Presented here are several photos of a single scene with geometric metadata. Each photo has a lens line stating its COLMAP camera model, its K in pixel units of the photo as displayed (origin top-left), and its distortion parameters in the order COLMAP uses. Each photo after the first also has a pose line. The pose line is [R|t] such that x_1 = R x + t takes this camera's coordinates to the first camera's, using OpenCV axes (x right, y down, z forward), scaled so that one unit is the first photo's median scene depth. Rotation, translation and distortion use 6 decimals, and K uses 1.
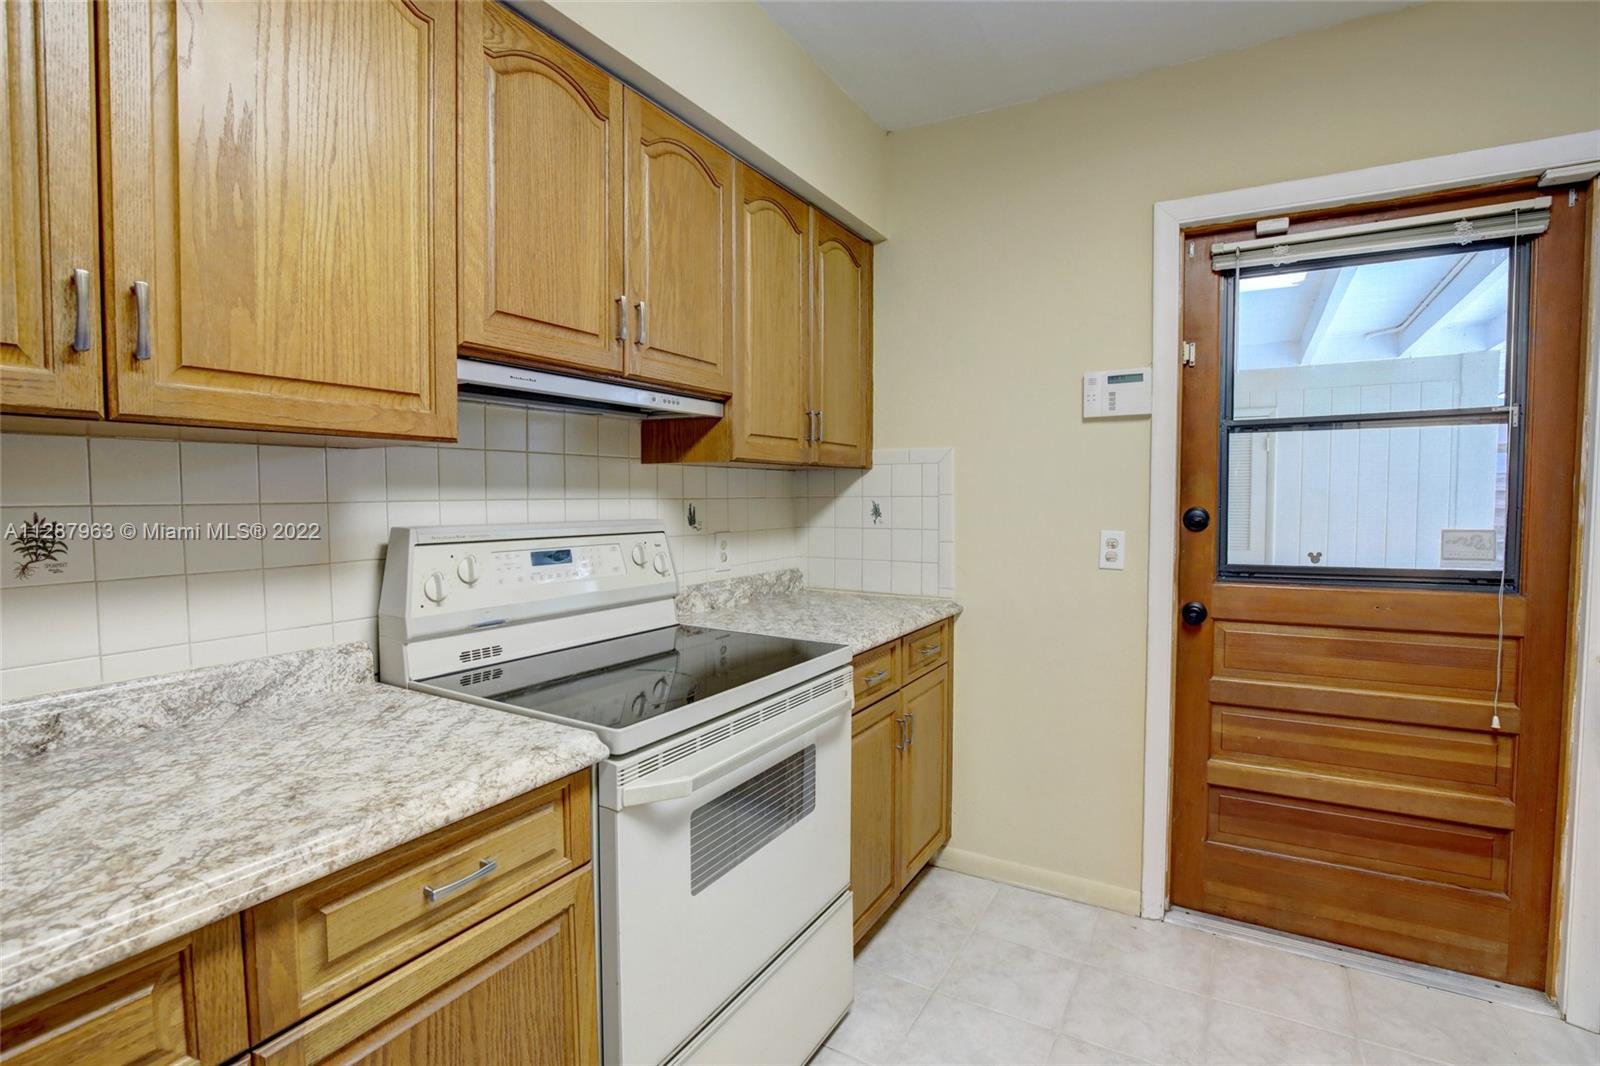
lens RADIAL K [[744.3, 0, 810.5], [0, 744.3, 533.6], [0, 0, 1]] dist [-0.036780, 0.007268]
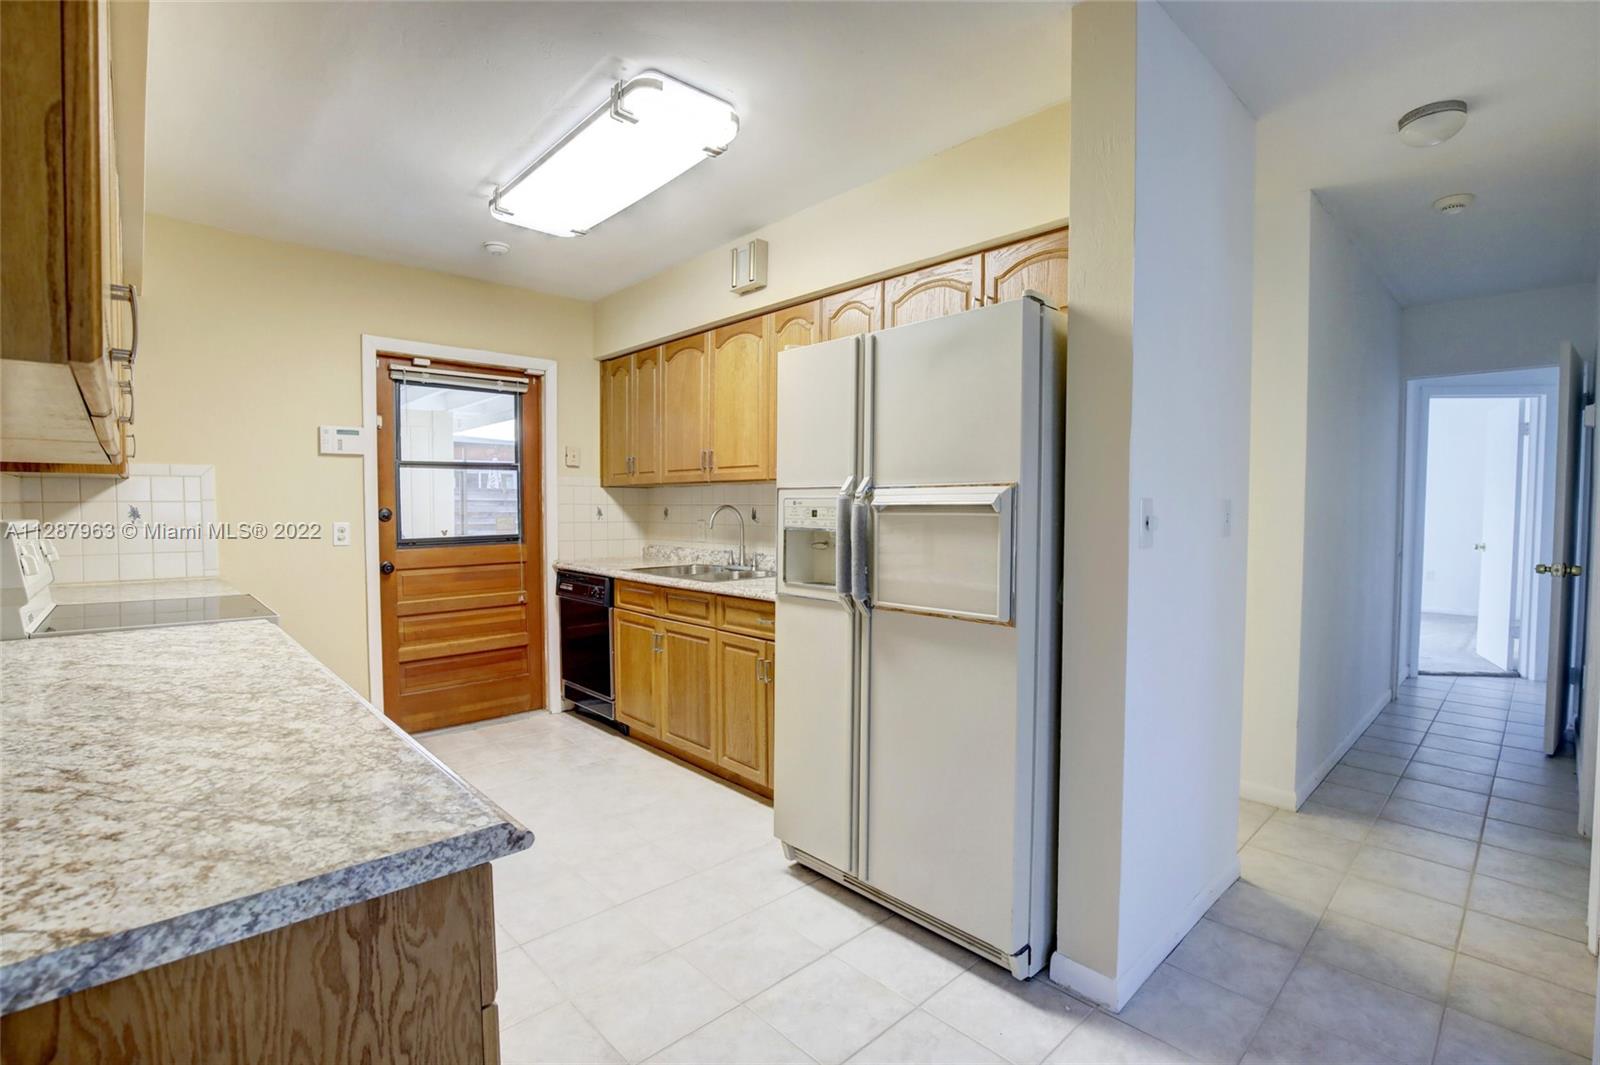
lens RADIAL K [[730.1, 0, 812.5], [0, 730.1, 533.3], [0, 0, 1]] dist [-0.037611, 0.008203]
pose [[0.279790, -0.036857, 0.959353, -0.943153], [0.046531, 0.998609, 0.024795, 0.033443], [-0.958933, 0.037703, 0.281116, -0.522111]]
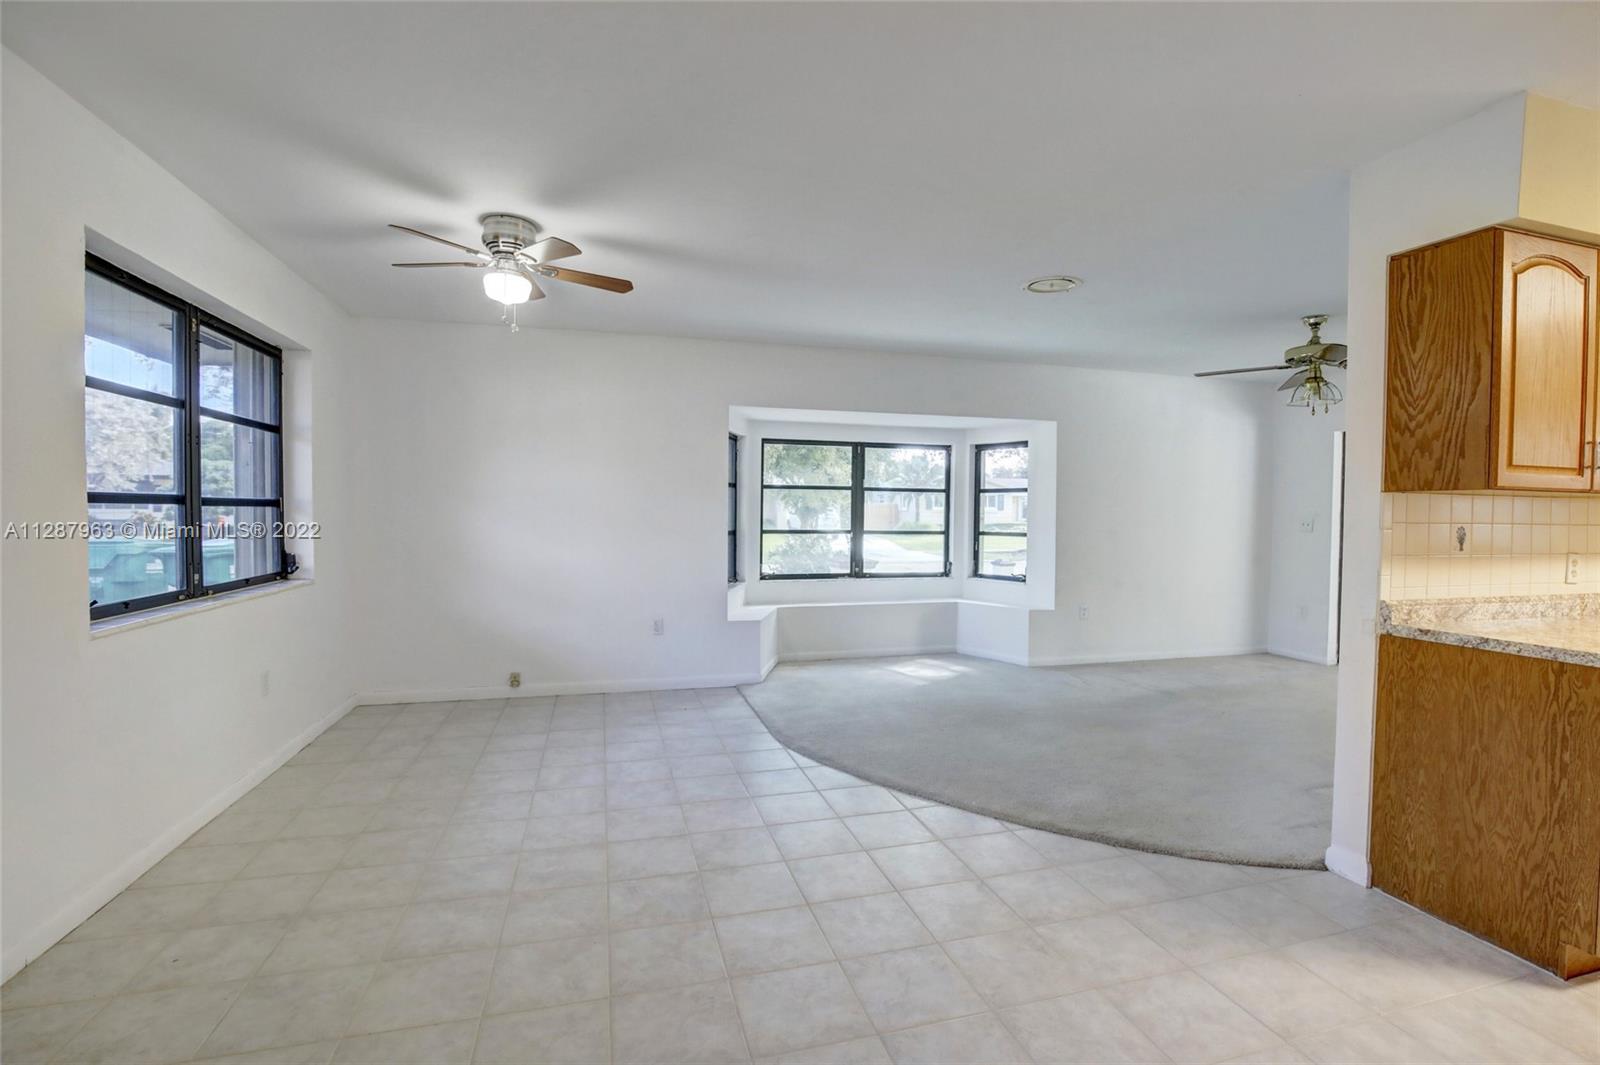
lens RADIAL K [[730.1, 0, 812.5], [0, 730.1, 533.3], [0, 0, 1]] dist [-0.037611, 0.008203]
pose [[0.719368, 0.025459, -0.694162, -0.749017], [-0.045811, 0.998891, -0.010838, 0.087191], [0.693117, 0.039597, 0.719737, -1.655902]]
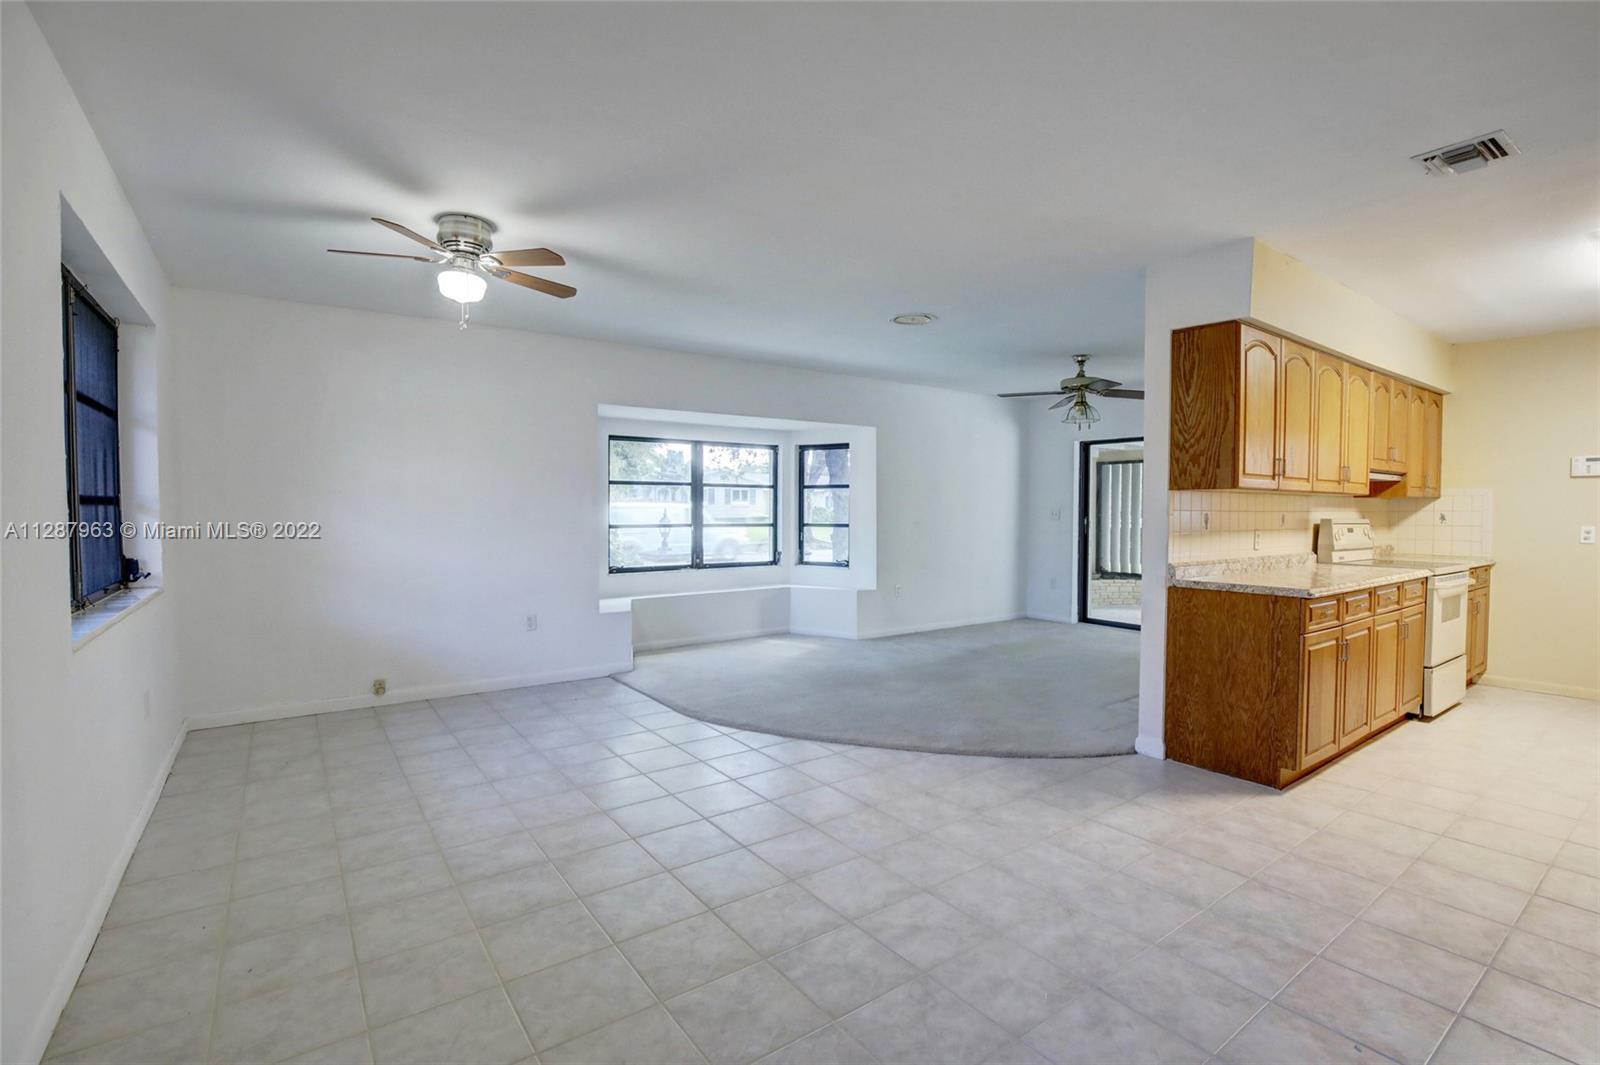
lens RADIAL K [[730.1, 0, 812.5], [0, 730.1, 533.3], [0, 0, 1]] dist [-0.037611, 0.008203]
pose [[0.914547, 0.014685, -0.404212, -0.981004], [-0.022899, 0.999618, -0.015495, 0.116592], [0.403830, 0.023427, 0.914534, -2.133455]]
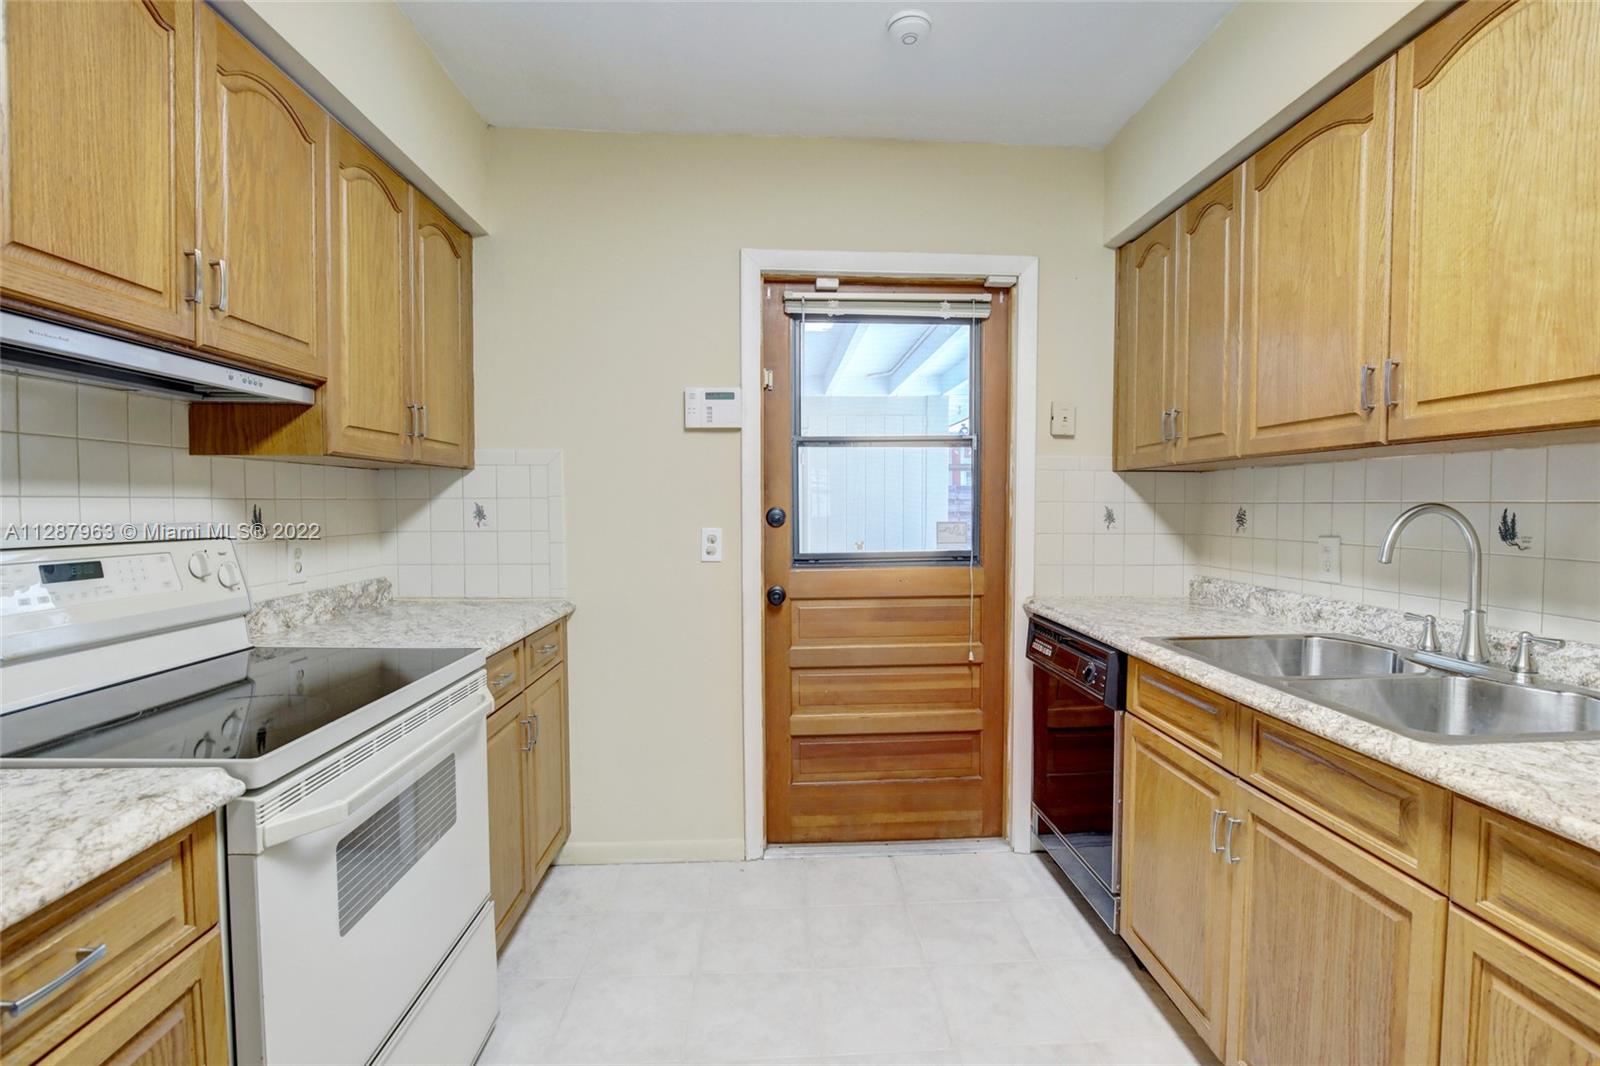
lens RADIAL K [[730.1, 0, 812.5], [0, 730.1, 533.8], [0, 0, 1]] dist [-0.037611, 0.008203]
pose [[0.833612, -0.021752, 0.551922, -0.092644], [0.026909, 0.999637, -0.001245, 0.011852], [-0.551695, 0.015890, 0.833895, -0.026907]]
